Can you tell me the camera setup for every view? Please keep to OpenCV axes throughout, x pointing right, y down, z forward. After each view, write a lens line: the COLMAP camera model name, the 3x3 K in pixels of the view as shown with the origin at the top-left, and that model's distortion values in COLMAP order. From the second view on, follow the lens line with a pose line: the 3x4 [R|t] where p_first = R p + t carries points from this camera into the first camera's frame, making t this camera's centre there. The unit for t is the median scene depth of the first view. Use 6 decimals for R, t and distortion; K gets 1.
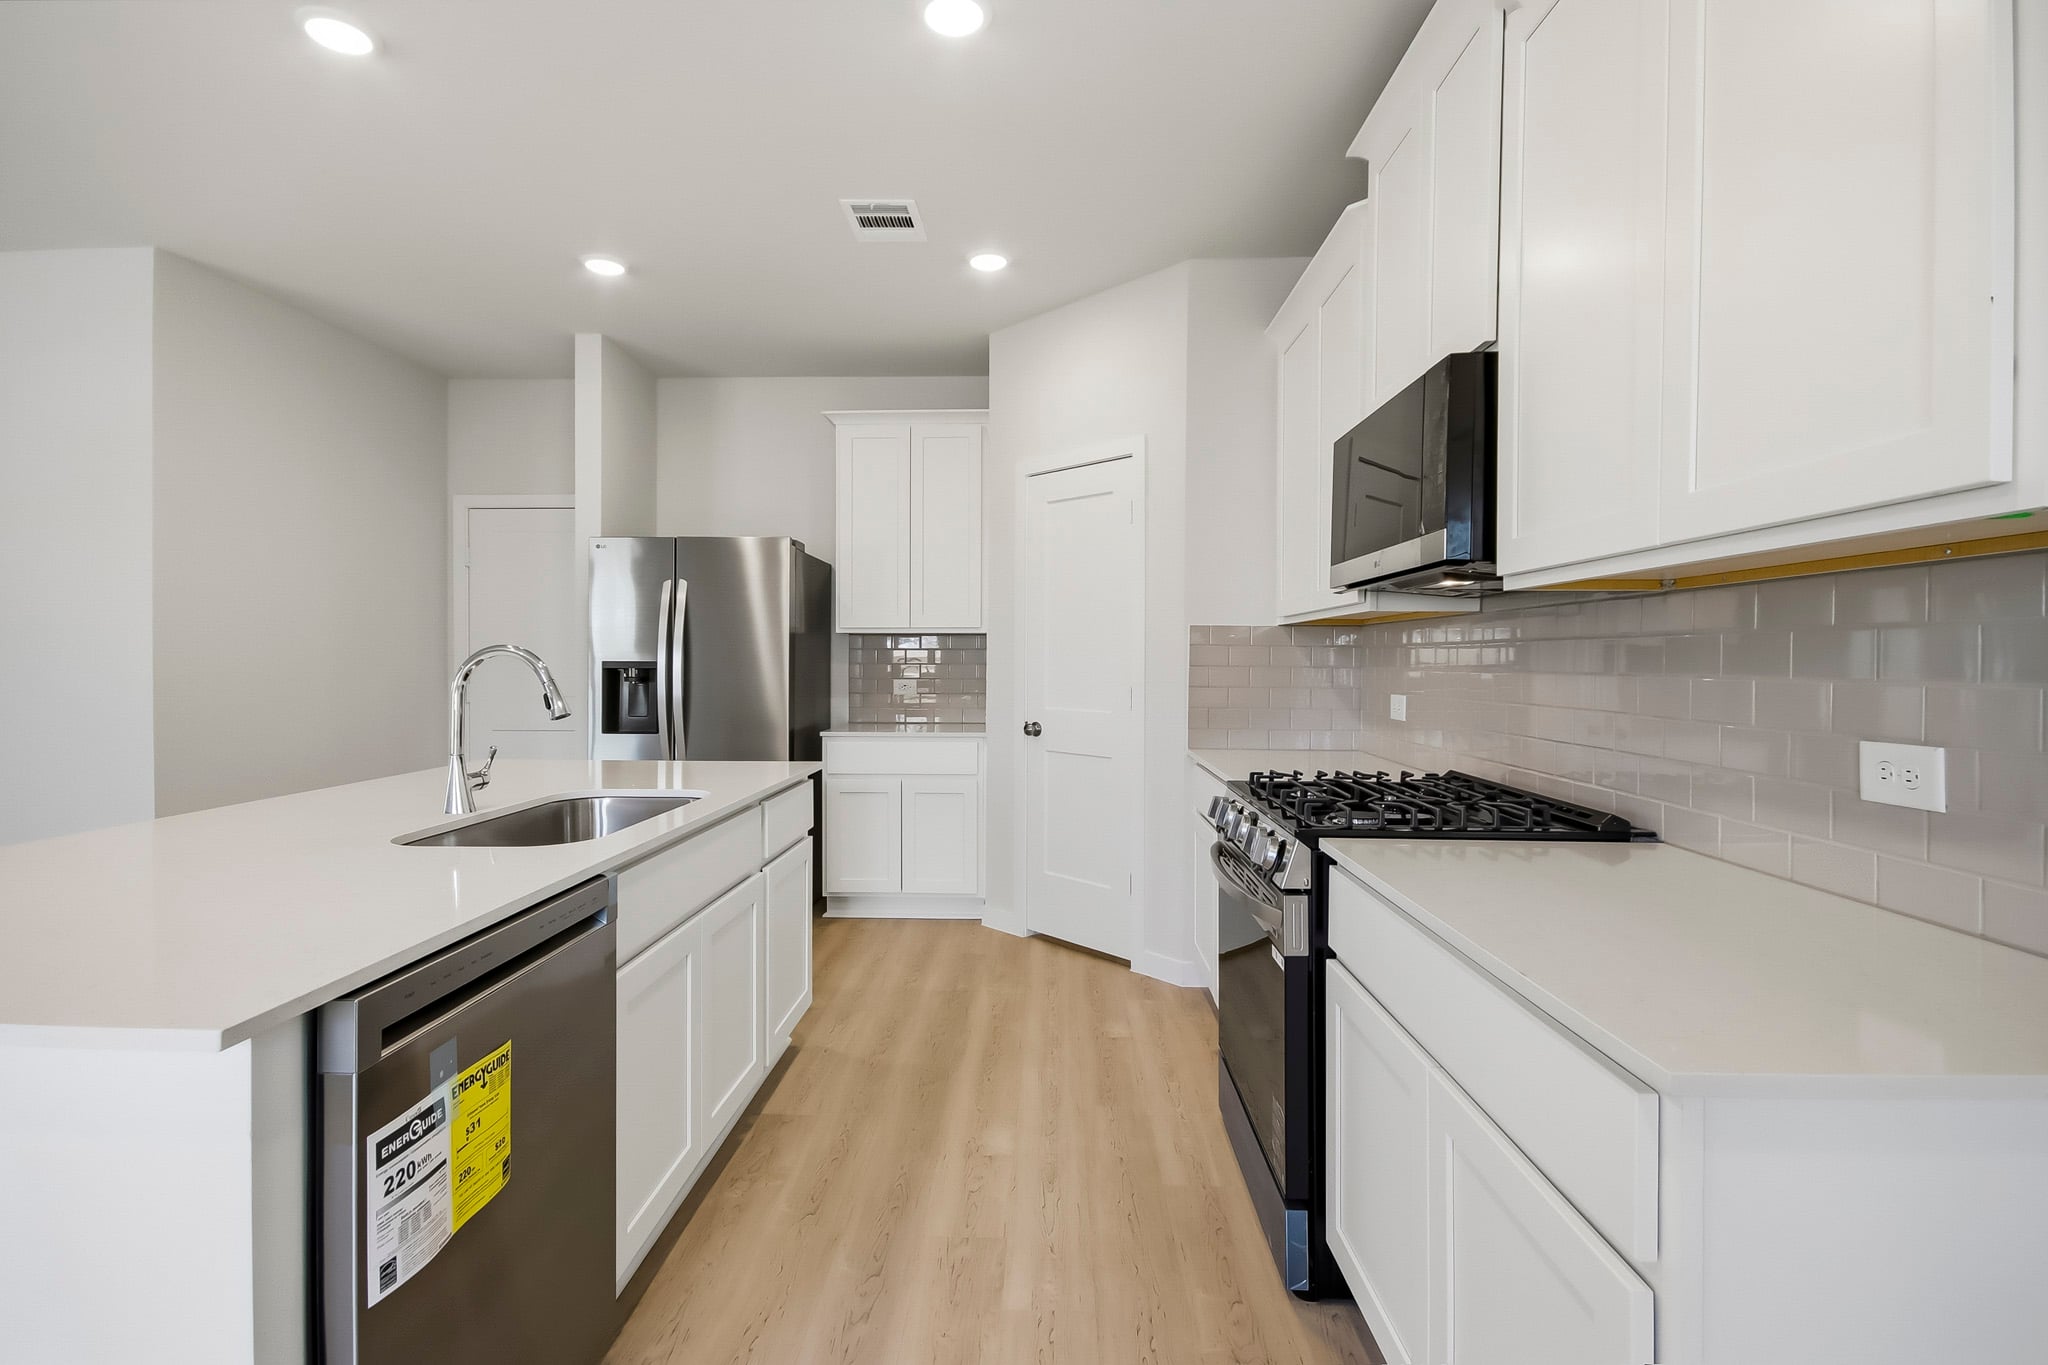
lens RADIAL K [[931.8, 0, 1025.6], [0, 931.8, 663.5], [0, 0, 1]] dist [-0.021476, -0.000034]
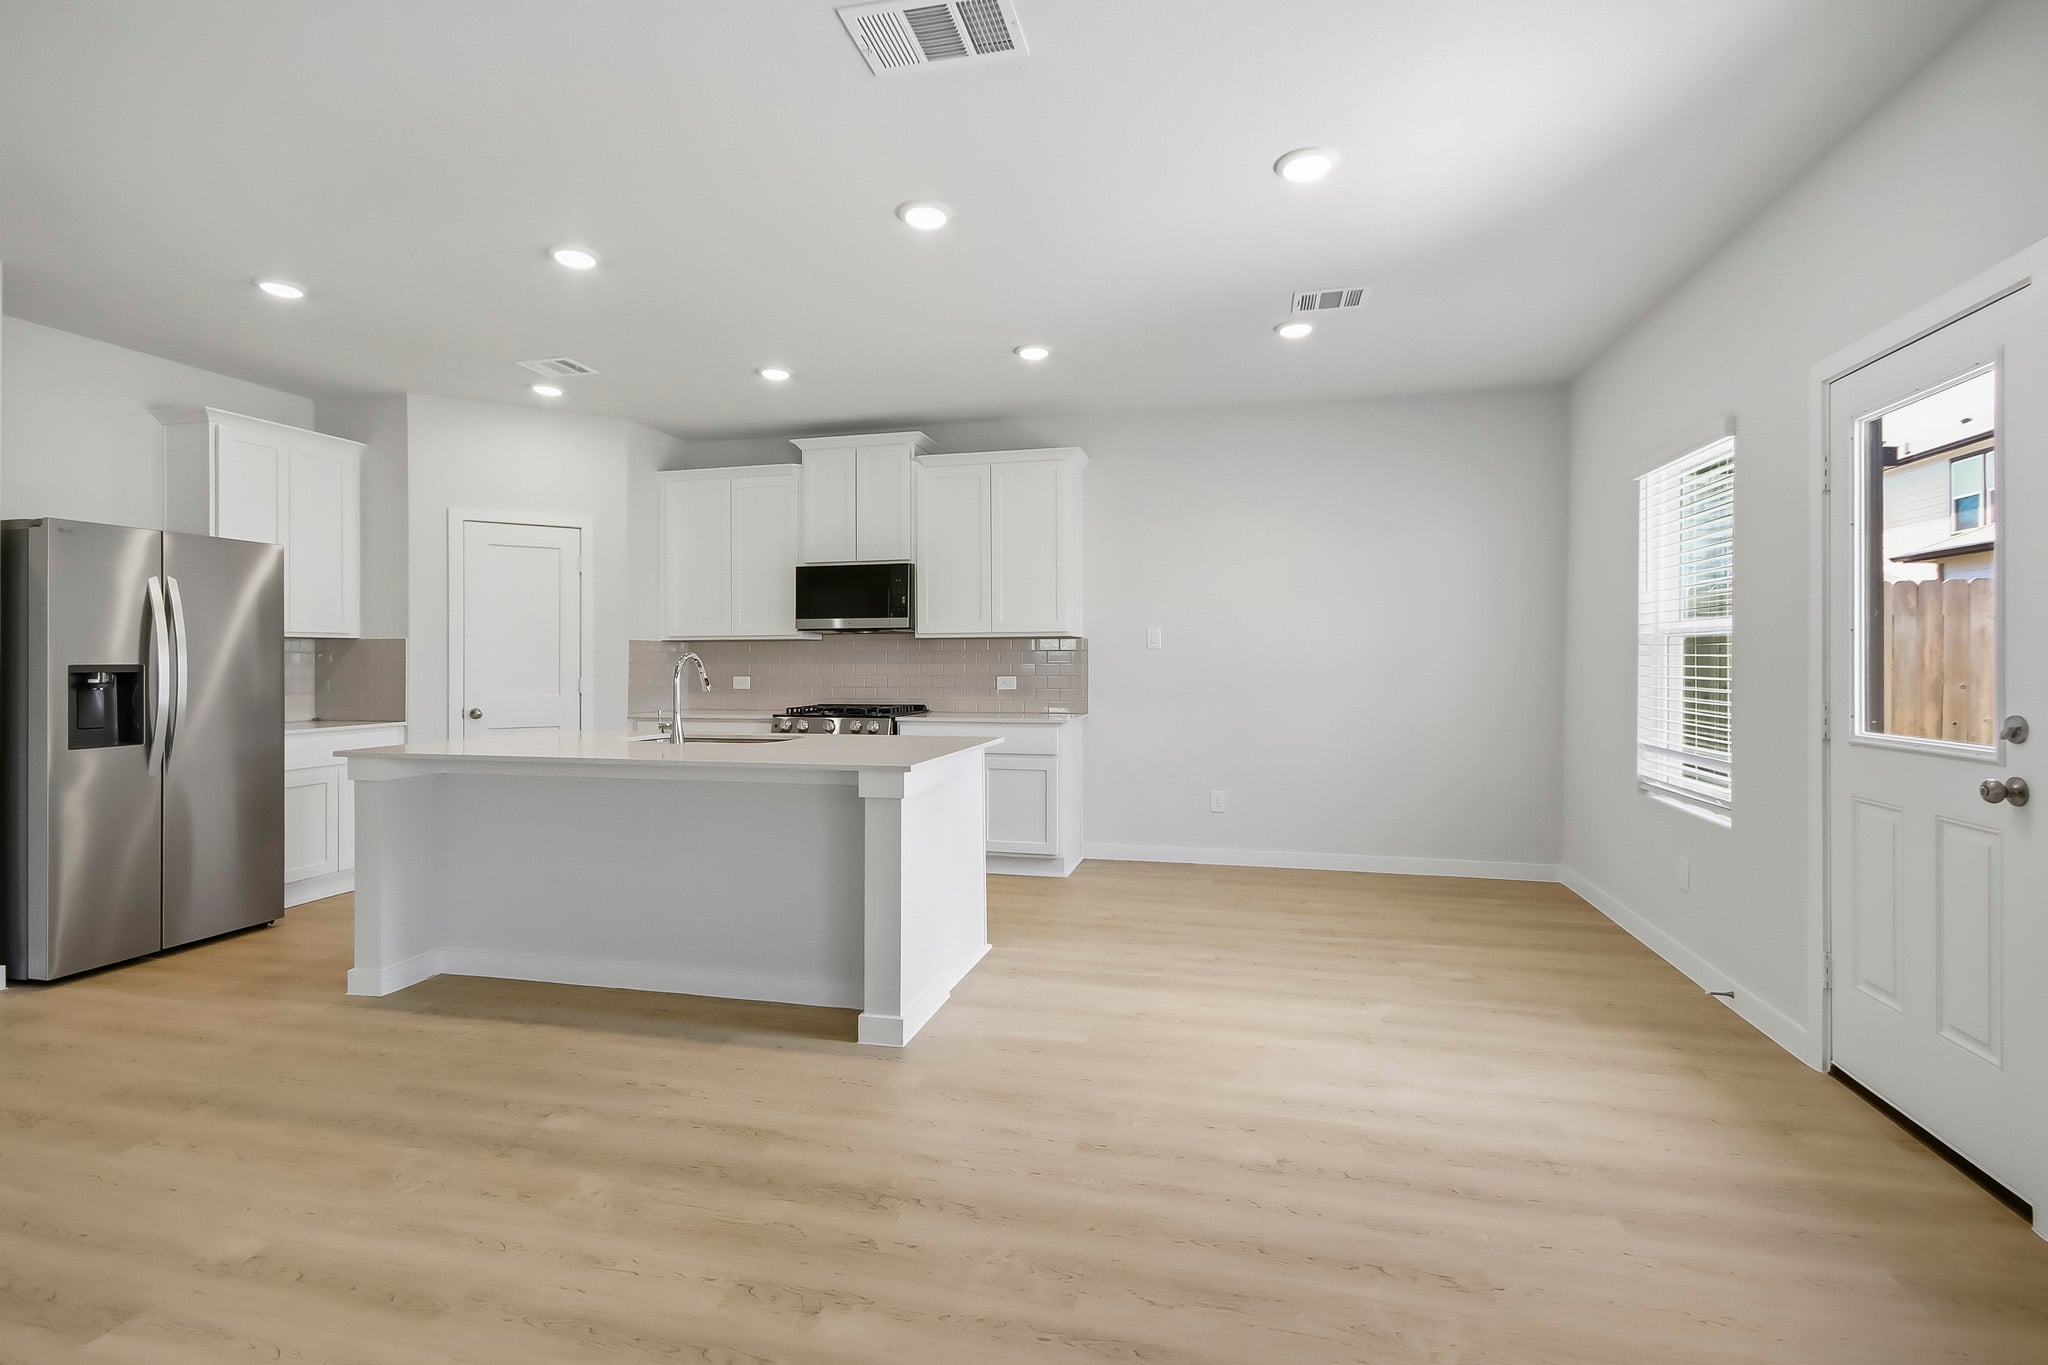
lens RADIAL K [[957.5, 0, 1024.0], [0, 957.5, 657.1], [0, 0, 1]] dist [0.000951, 0.000050]
pose [[0.222545, -0.000827, 0.974922, -1.334999], [0.008466, 0.999964, -0.001084, -0.002310], [-0.974886, 0.008494, 0.222544, -0.068248]]
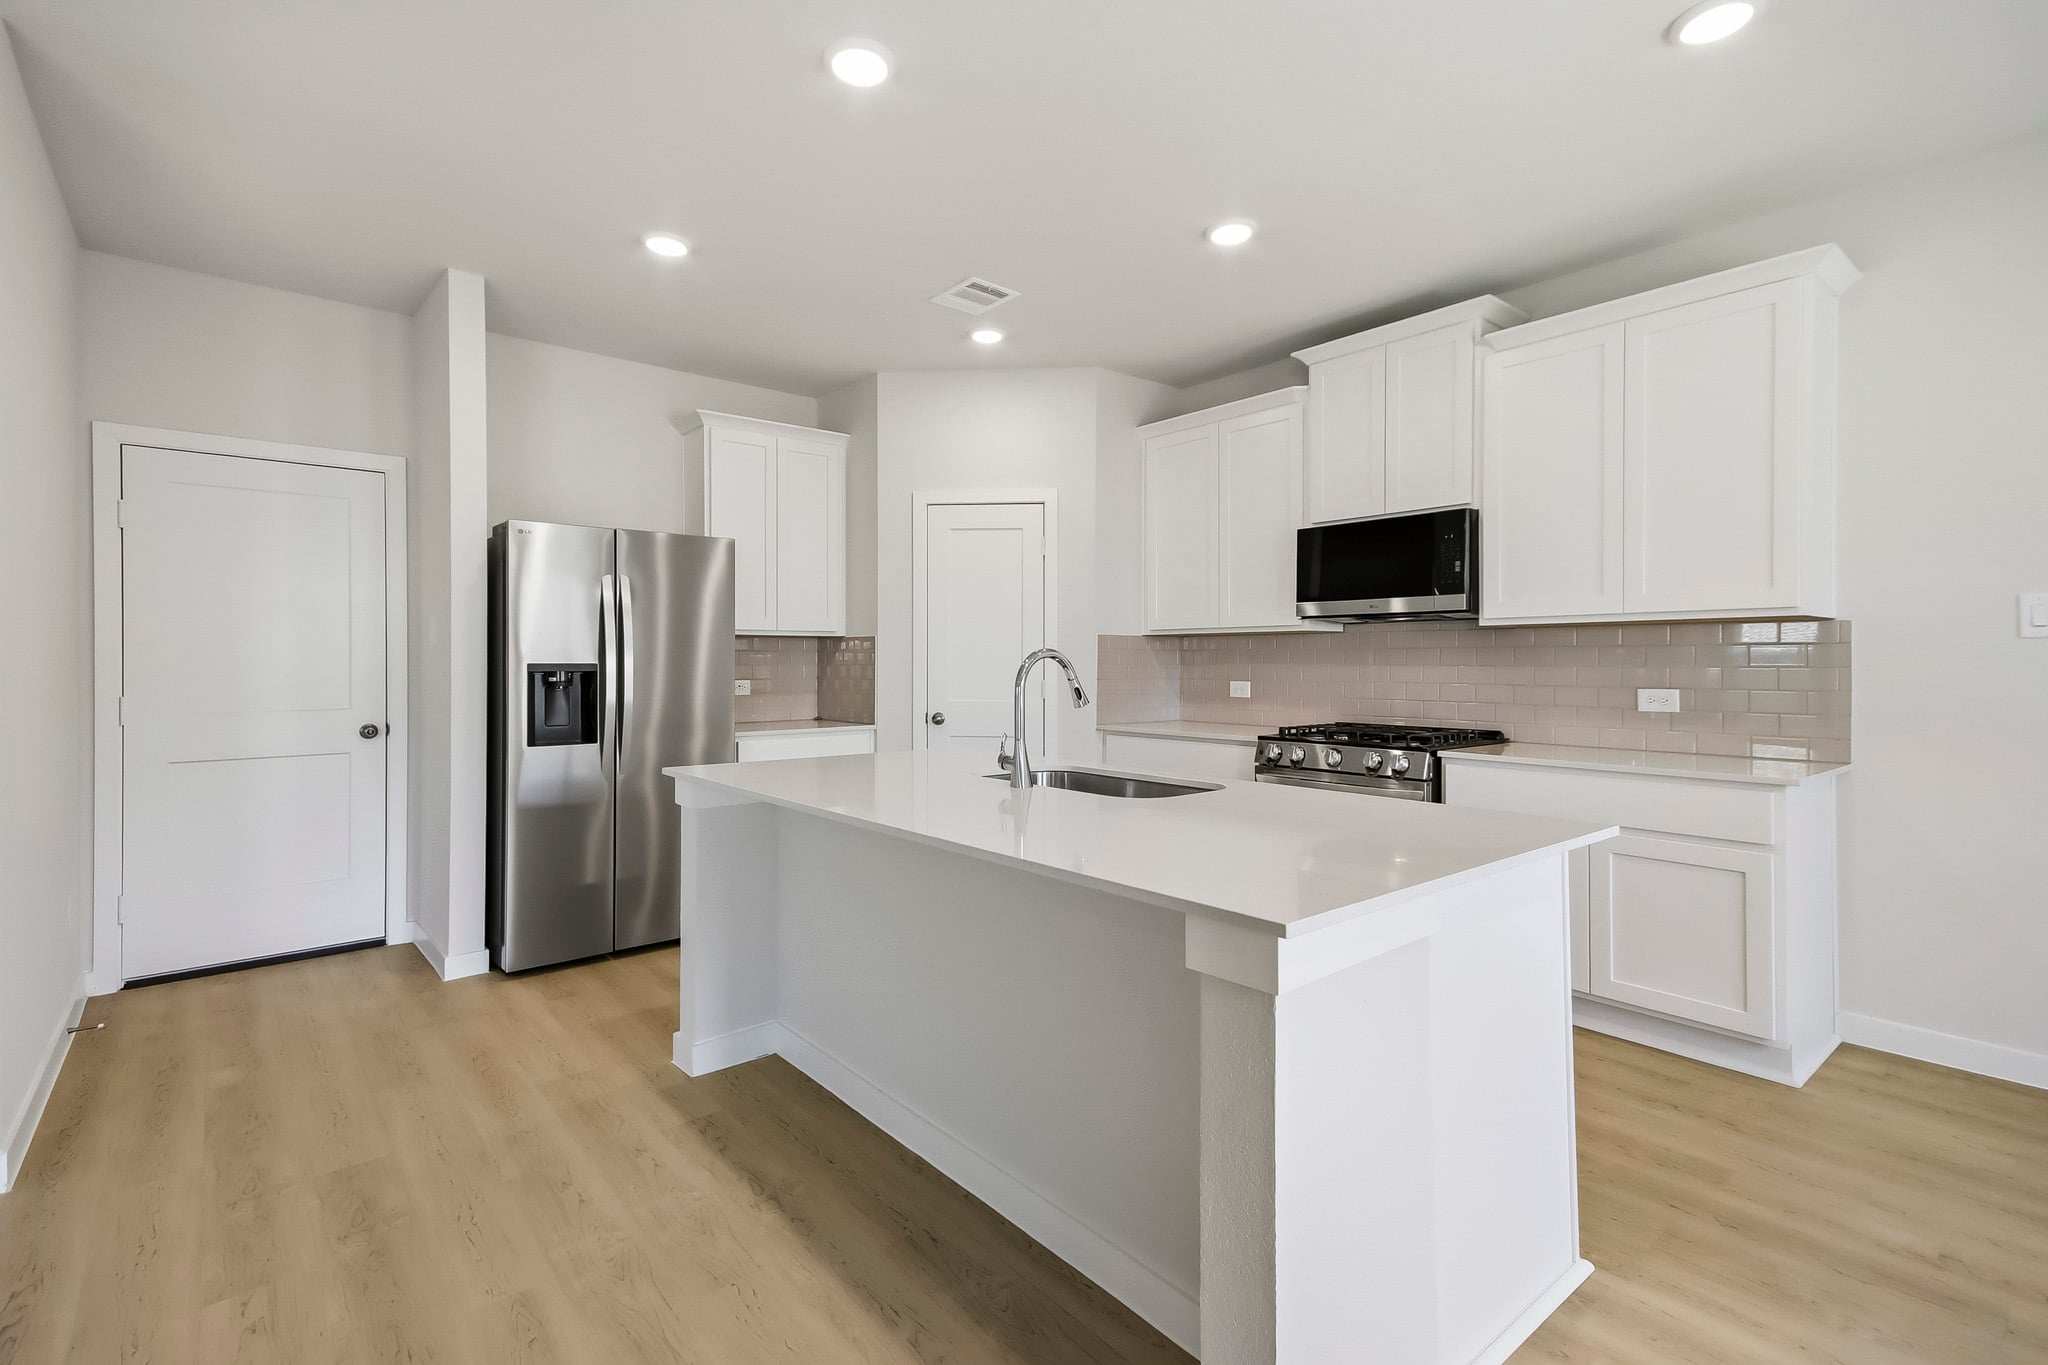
lens RADIAL K [[953.2, 0, 1008.0], [0, 953.2, 657.7], [0, 0, 1]] dist [0.023227, 0.000036]
pose [[0.759406, -0.001978, 0.650614, -0.834112], [0.006169, 0.999972, -0.004159, -0.002580], [-0.650588, 0.007172, 0.759397, 0.023679]]
